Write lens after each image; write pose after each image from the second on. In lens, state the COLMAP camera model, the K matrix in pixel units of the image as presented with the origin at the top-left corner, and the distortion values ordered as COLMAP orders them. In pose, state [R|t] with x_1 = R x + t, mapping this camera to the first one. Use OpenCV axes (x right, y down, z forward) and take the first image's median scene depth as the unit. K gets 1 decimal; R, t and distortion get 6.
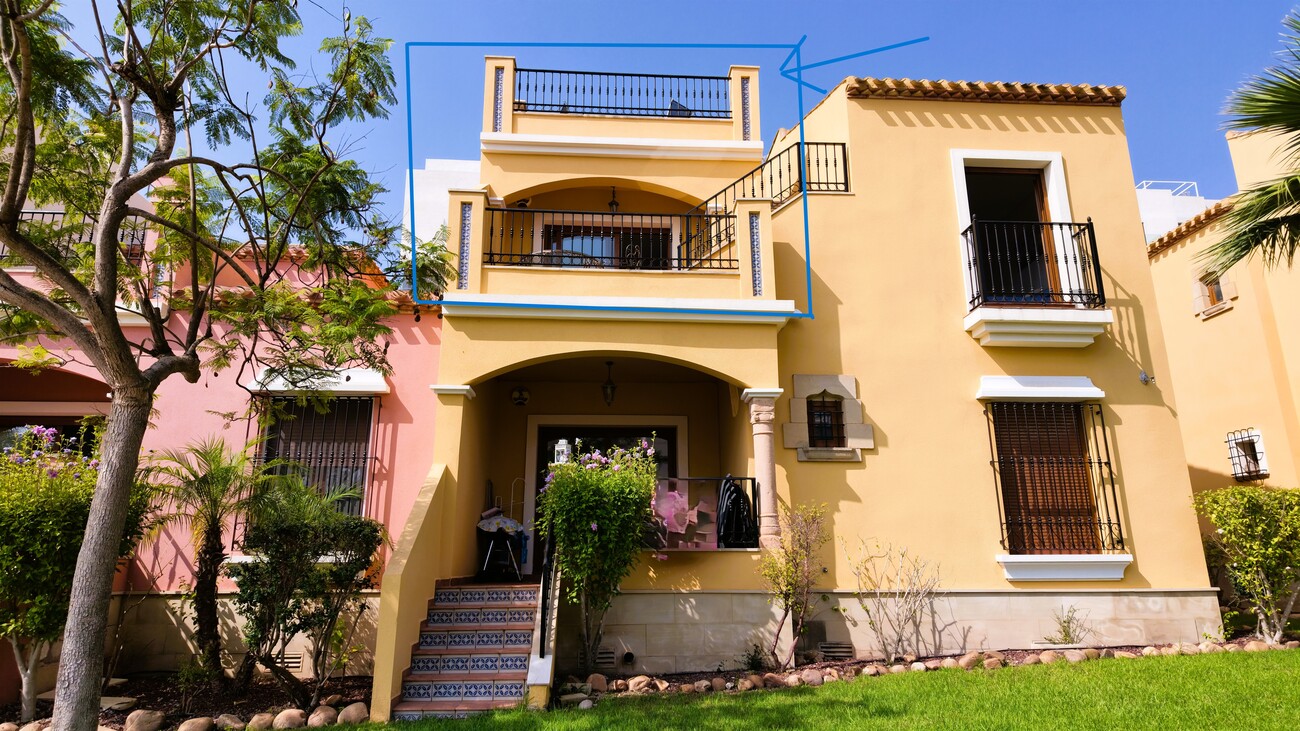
lens RADIAL K [[757.5, 0, 614.7], [0, 757.5, 365.7], [0, 0, 1]] dist [0.067319, -0.061194]
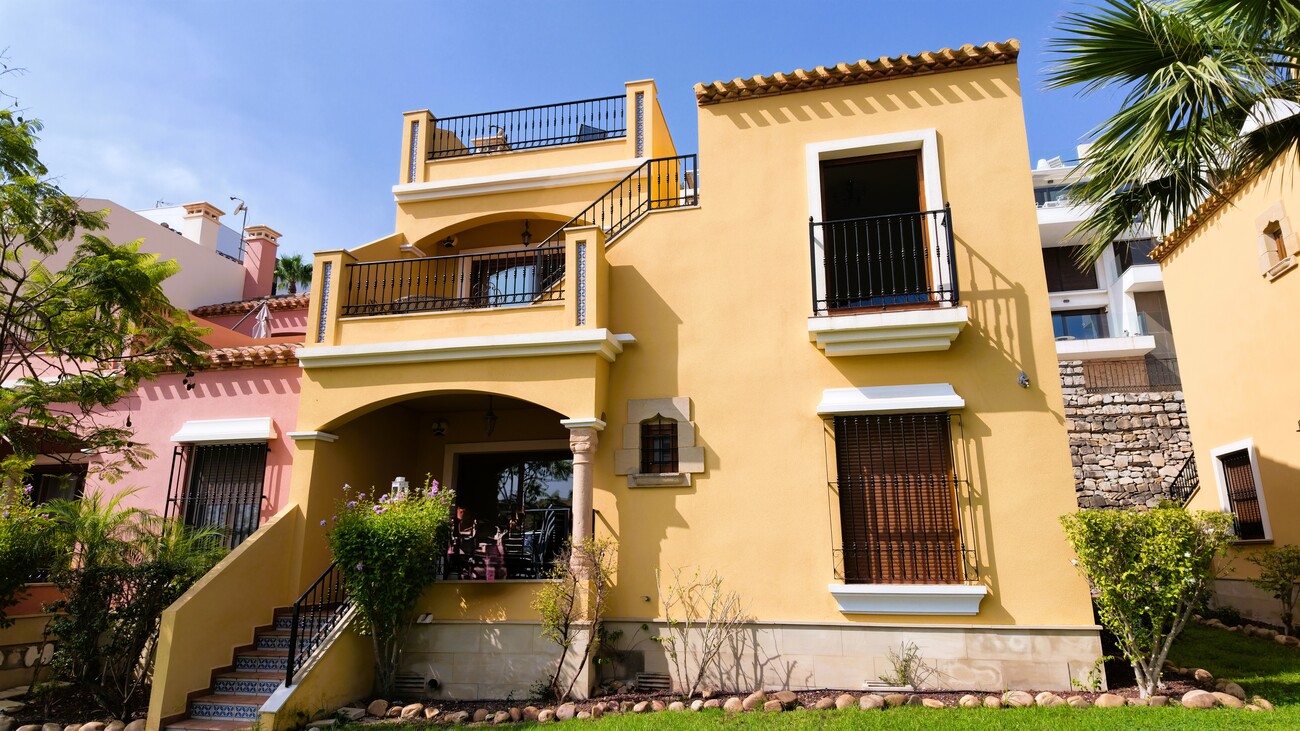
lens RADIAL K [[741.9, 0, 650.0], [0, 741.9, 365.5], [0, 0, 1]] dist [0.108343, -0.147511]
pose [[0.959800, -0.068031, -0.272314, 0.541983], [0.073489, 0.997247, 0.009882, -0.041686], [0.270892, -0.029497, 0.962158, 0.073183]]
